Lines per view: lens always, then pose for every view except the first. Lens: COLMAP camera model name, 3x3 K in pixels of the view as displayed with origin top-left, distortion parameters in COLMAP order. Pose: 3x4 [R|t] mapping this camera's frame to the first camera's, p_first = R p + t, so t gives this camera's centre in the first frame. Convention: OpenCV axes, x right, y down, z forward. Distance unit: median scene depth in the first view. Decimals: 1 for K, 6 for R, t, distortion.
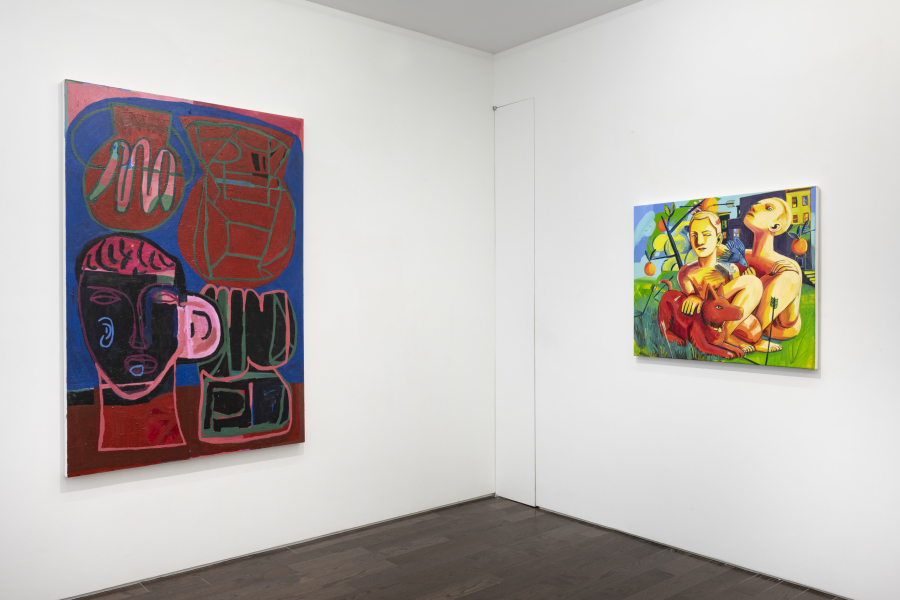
lens RADIAL K [[751.4, 0, 448.5], [0, 751.4, 297.8], [0, 0, 1]] dist [0.003374, -0.016963]
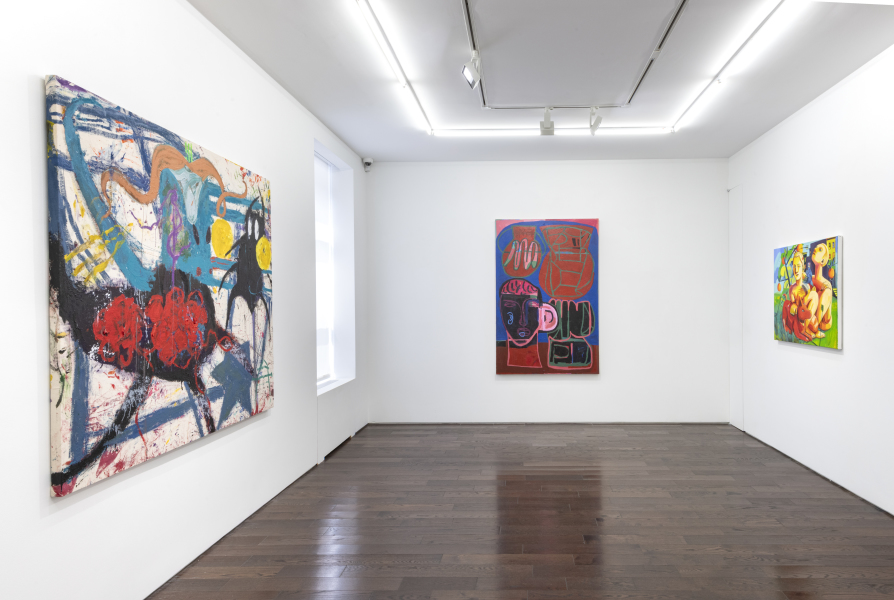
lens RADIAL K [[523.9, 0, 453.1], [0, 523.9, 303.6], [0, 0, 1]] dist [-0.004312, 0.000538]
pose [[0.697550, -0.000213, -0.716536, 0.627094], [-0.000332, 1.000000, -0.000620, -0.001587], [0.716536, 0.000671, 0.697550, -0.333067]]
